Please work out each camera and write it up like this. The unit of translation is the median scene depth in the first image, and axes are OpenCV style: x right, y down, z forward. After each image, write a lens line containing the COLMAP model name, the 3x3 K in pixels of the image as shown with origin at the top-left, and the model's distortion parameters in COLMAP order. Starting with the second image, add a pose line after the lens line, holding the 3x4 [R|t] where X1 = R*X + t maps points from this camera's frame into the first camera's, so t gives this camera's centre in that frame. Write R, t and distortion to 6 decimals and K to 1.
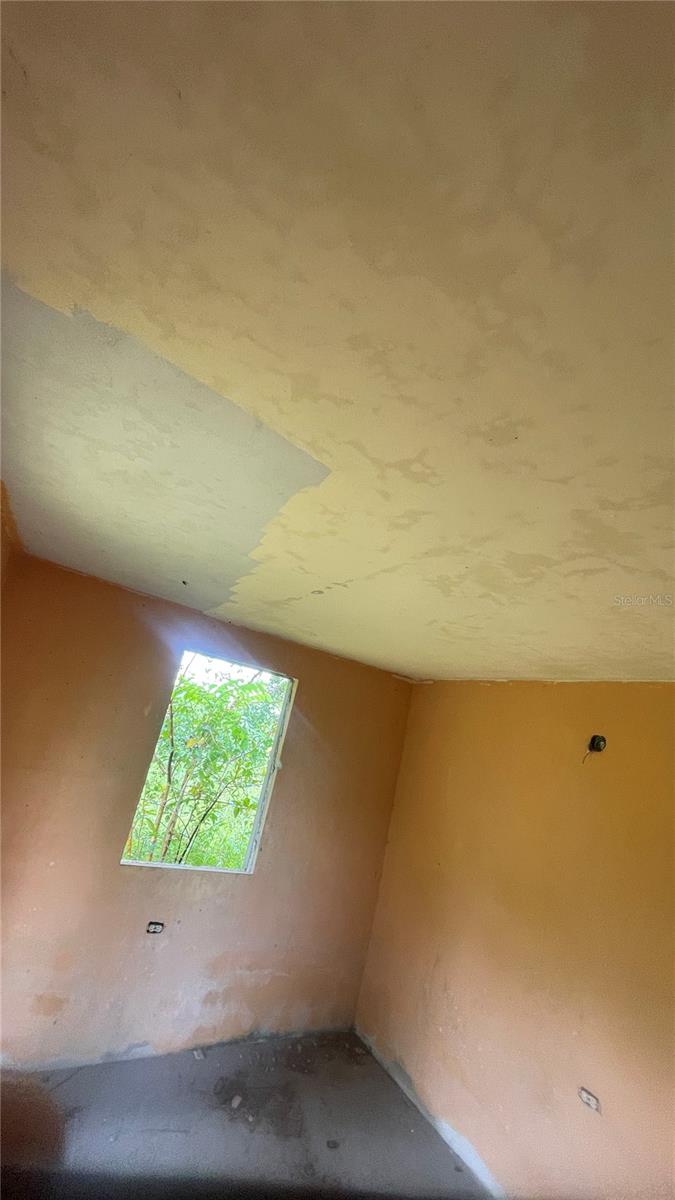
lens RADIAL K [[484.6, 0, 344.5], [0, 484.6, 596.8], [0, 0, 1]] dist [-0.005450, 0.001307]
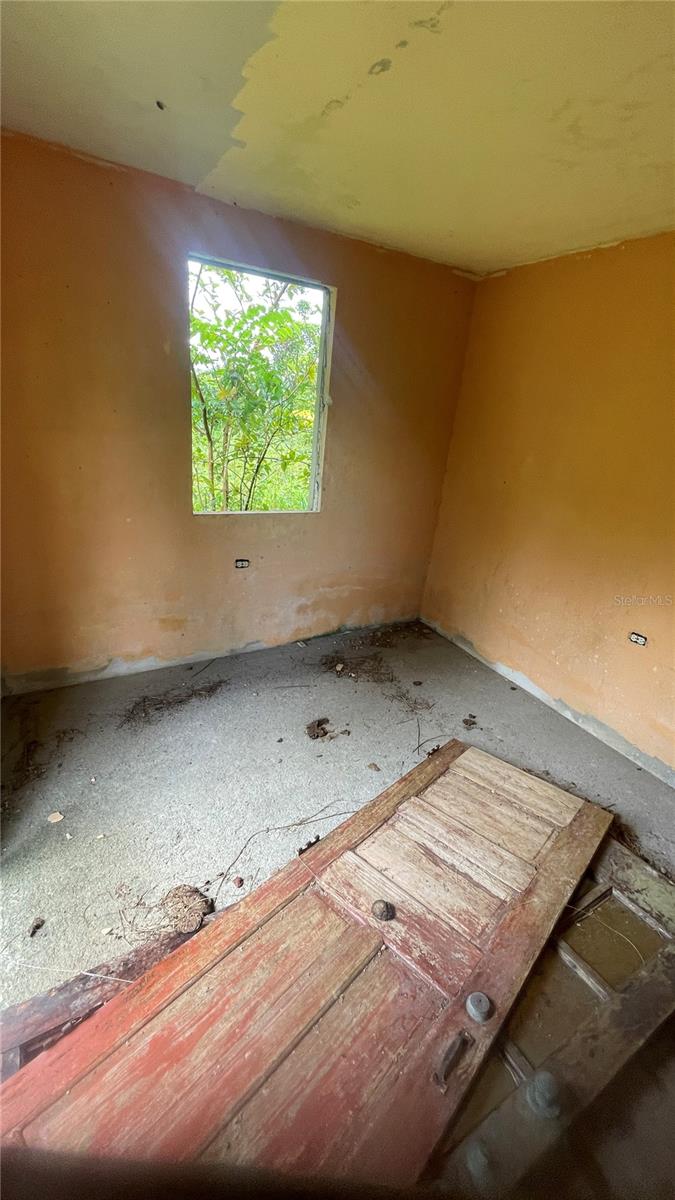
lens RADIAL K [[484.6, 0, 341.9], [0, 484.6, 600.5], [0, 0, 1]] dist [-0.005450, 0.001307]
pose [[0.992716, -0.096933, -0.071546, -0.089880], [0.120429, 0.781498, 0.612175, 0.098891], [-0.003427, -0.616332, 0.787479, 0.078448]]
